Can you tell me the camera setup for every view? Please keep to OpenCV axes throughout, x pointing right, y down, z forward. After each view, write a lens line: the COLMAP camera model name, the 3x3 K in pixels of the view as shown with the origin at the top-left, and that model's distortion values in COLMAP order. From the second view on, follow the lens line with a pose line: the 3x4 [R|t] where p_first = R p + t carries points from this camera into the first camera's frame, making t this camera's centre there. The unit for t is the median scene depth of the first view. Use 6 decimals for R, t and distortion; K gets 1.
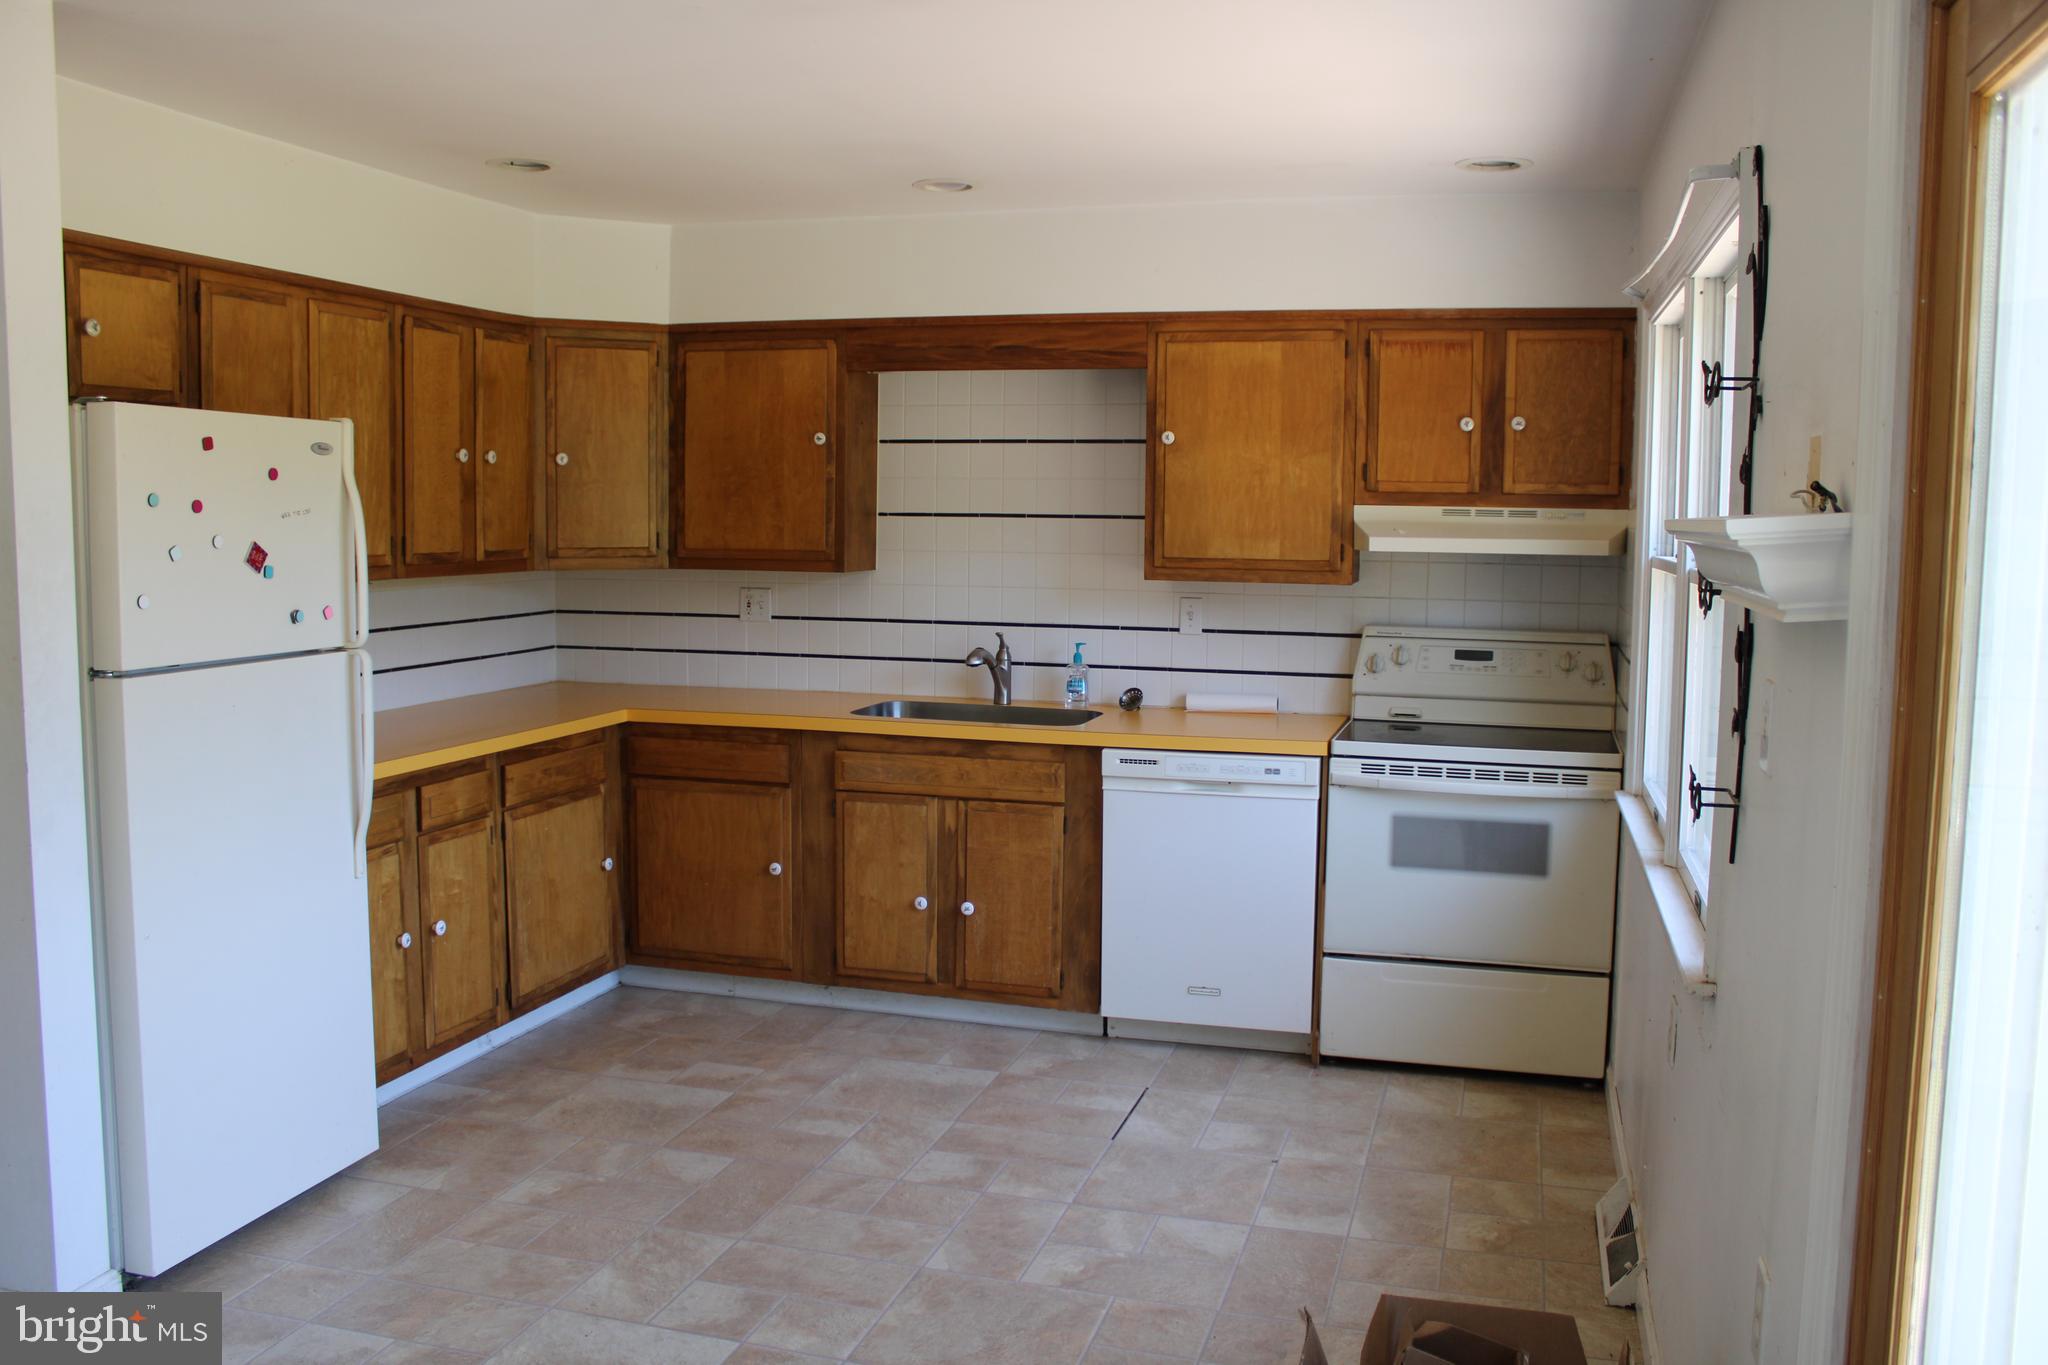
lens RADIAL K [[1698.9, 0, 1013.2], [0, 1698.9, 680.1], [0, 0, 1]] dist [-0.163395, 0.142396]
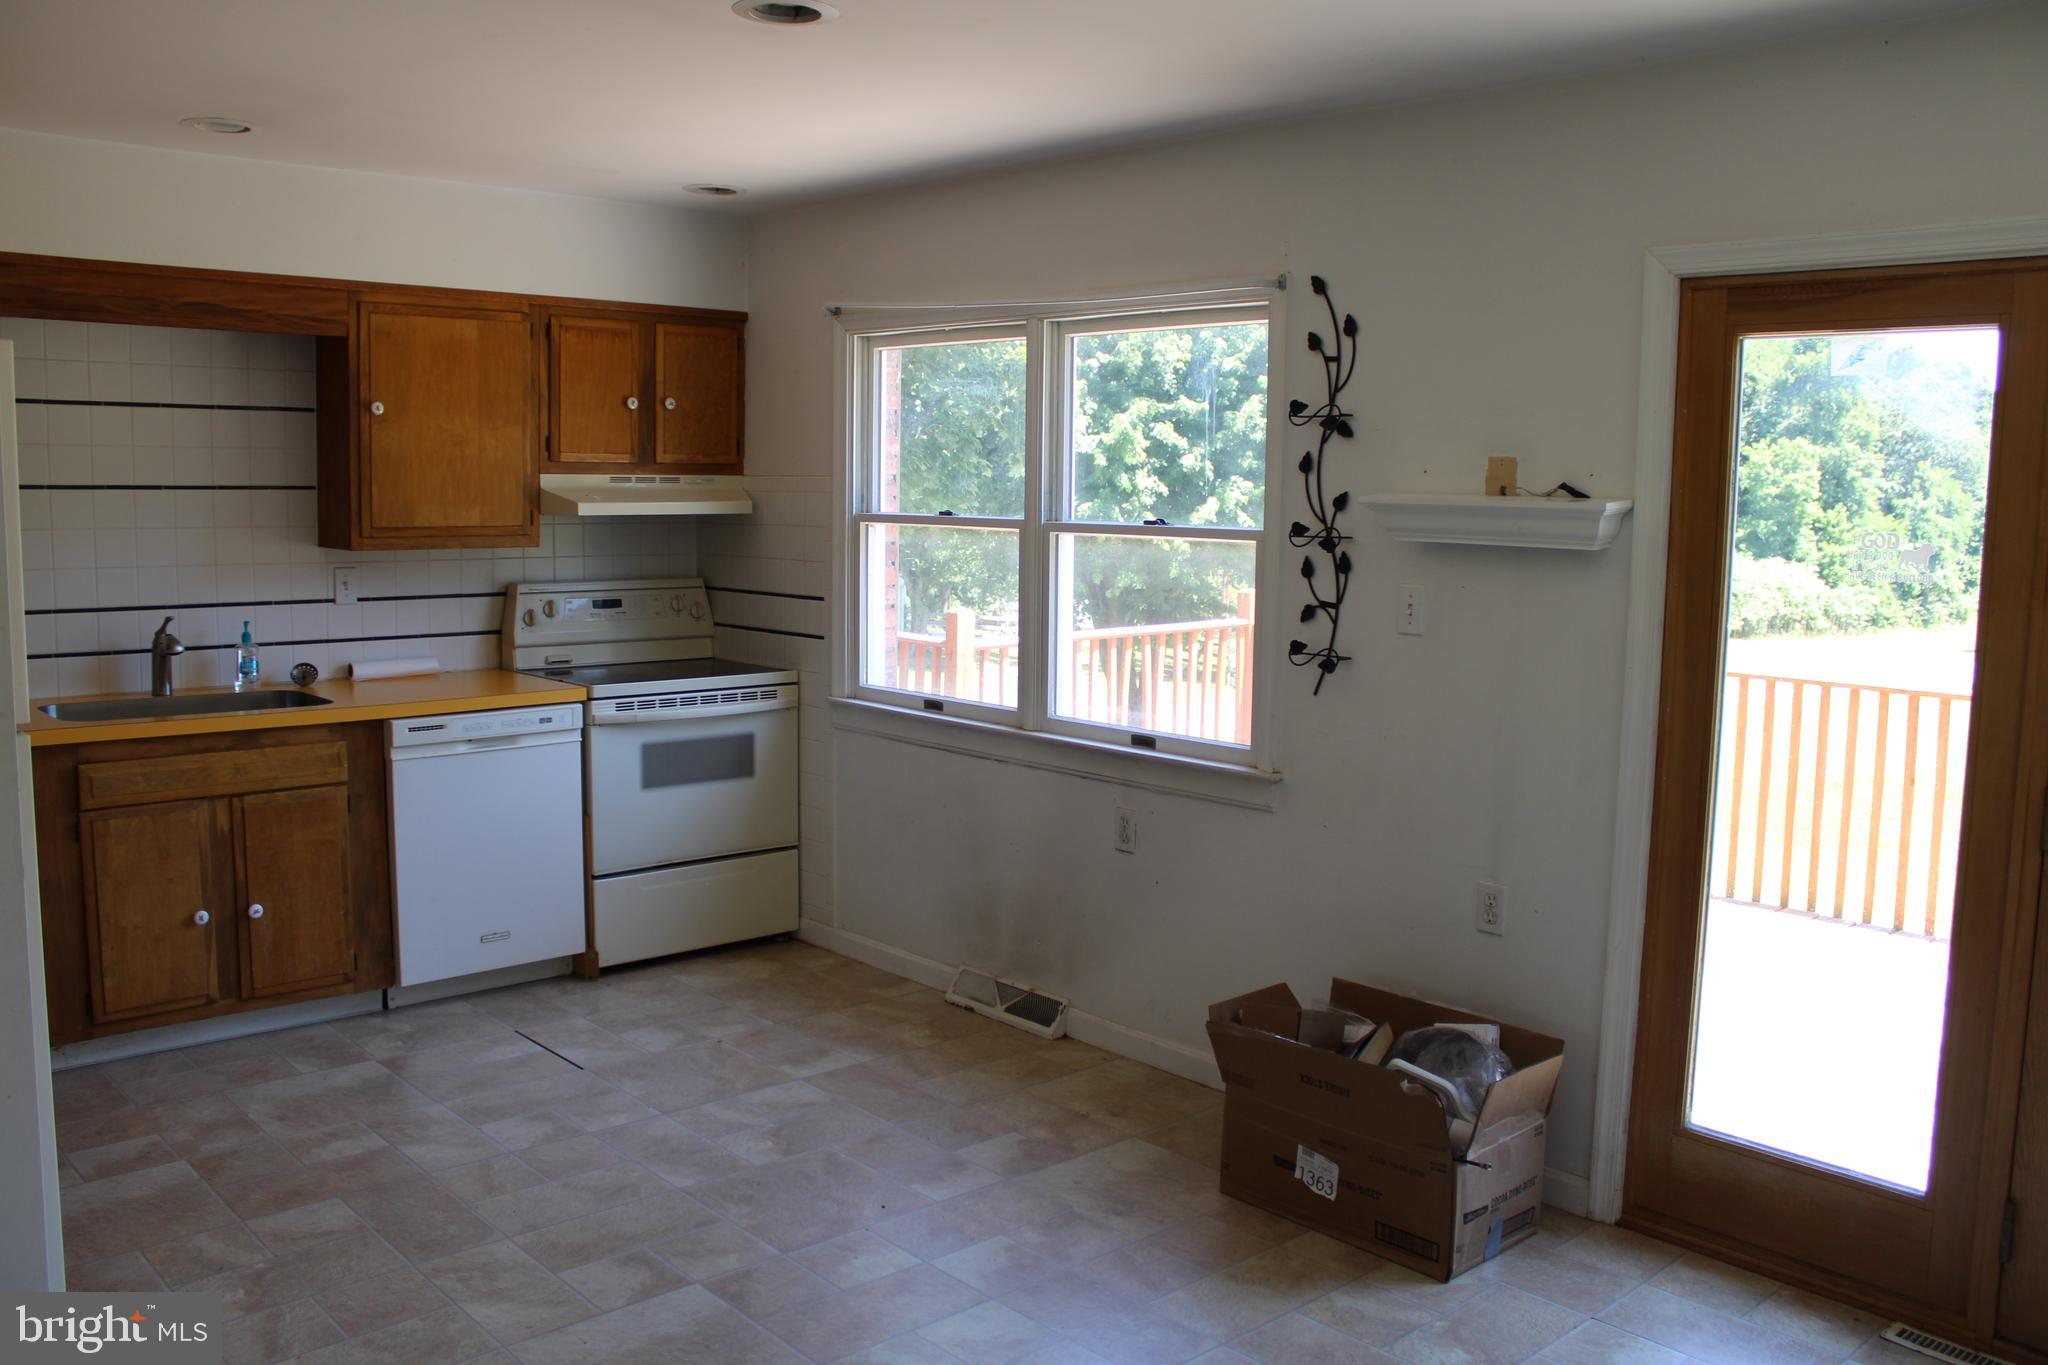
lens RADIAL K [[1698.9, 0, 1026.8], [0, 1698.9, 684.5], [0, 0, 1]] dist [-0.163395, 0.142396]
pose [[0.510509, -0.103782, 0.853586, -0.601540], [0.075417, 0.994268, 0.075782, -0.027072], [-0.856559, 0.025688, 0.515410, 0.176603]]
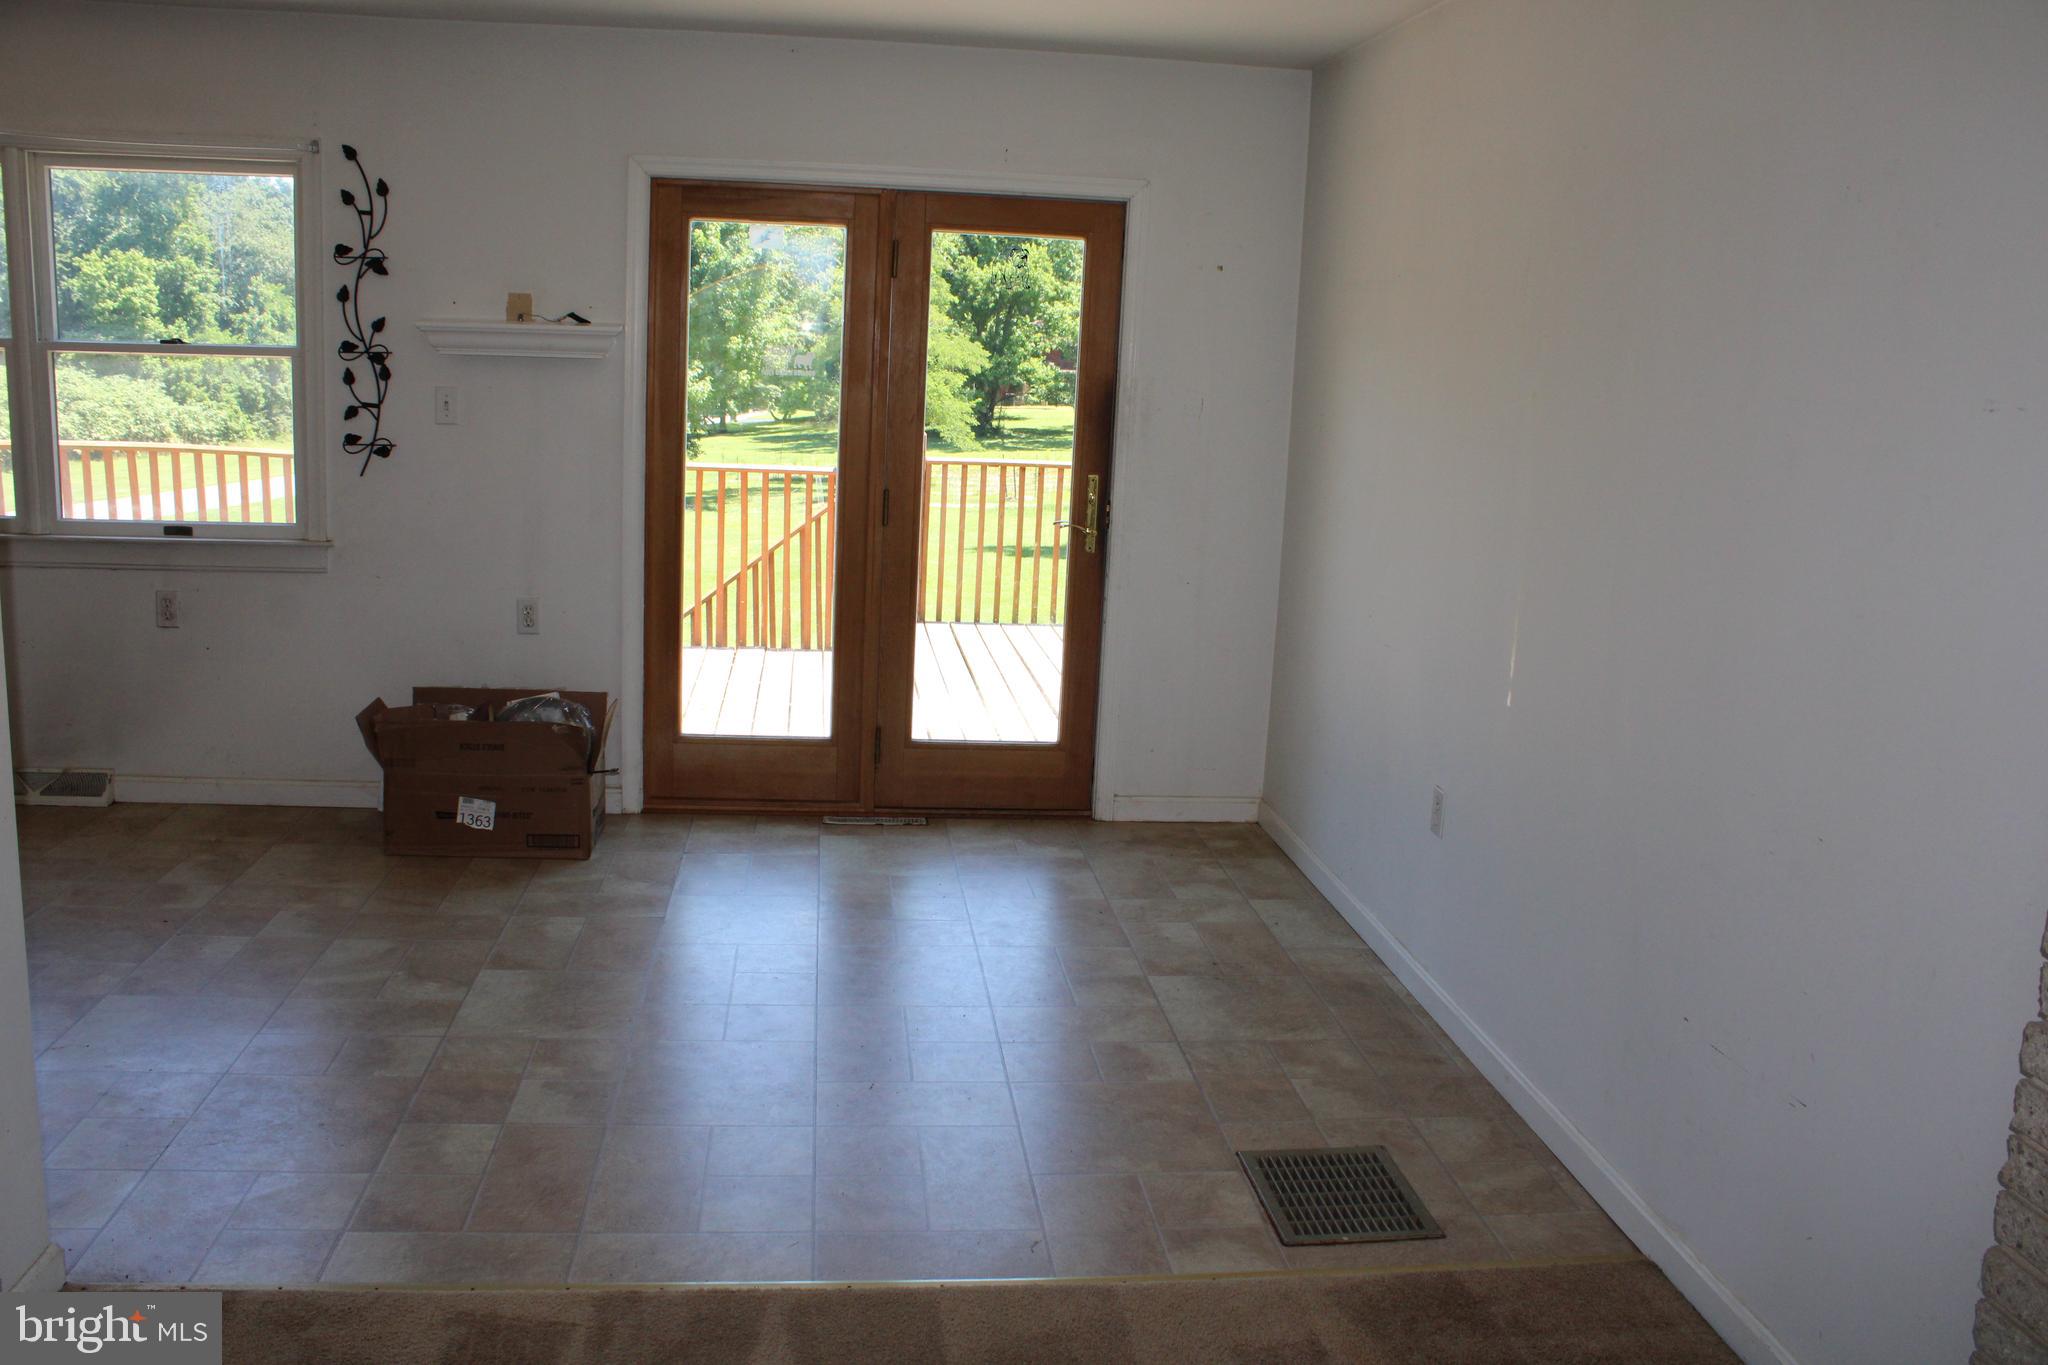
lens RADIAL K [[1698.9, 0, 1036.6], [0, 1698.9, 698.0], [0, 0, 1]] dist [-0.163395, 0.142396]
pose [[-0.400908, -0.215116, 0.890504, -0.943526], [0.041385, 0.966796, 0.252177, -0.058030], [-0.915183, 0.137953, -0.378693, 0.496875]]
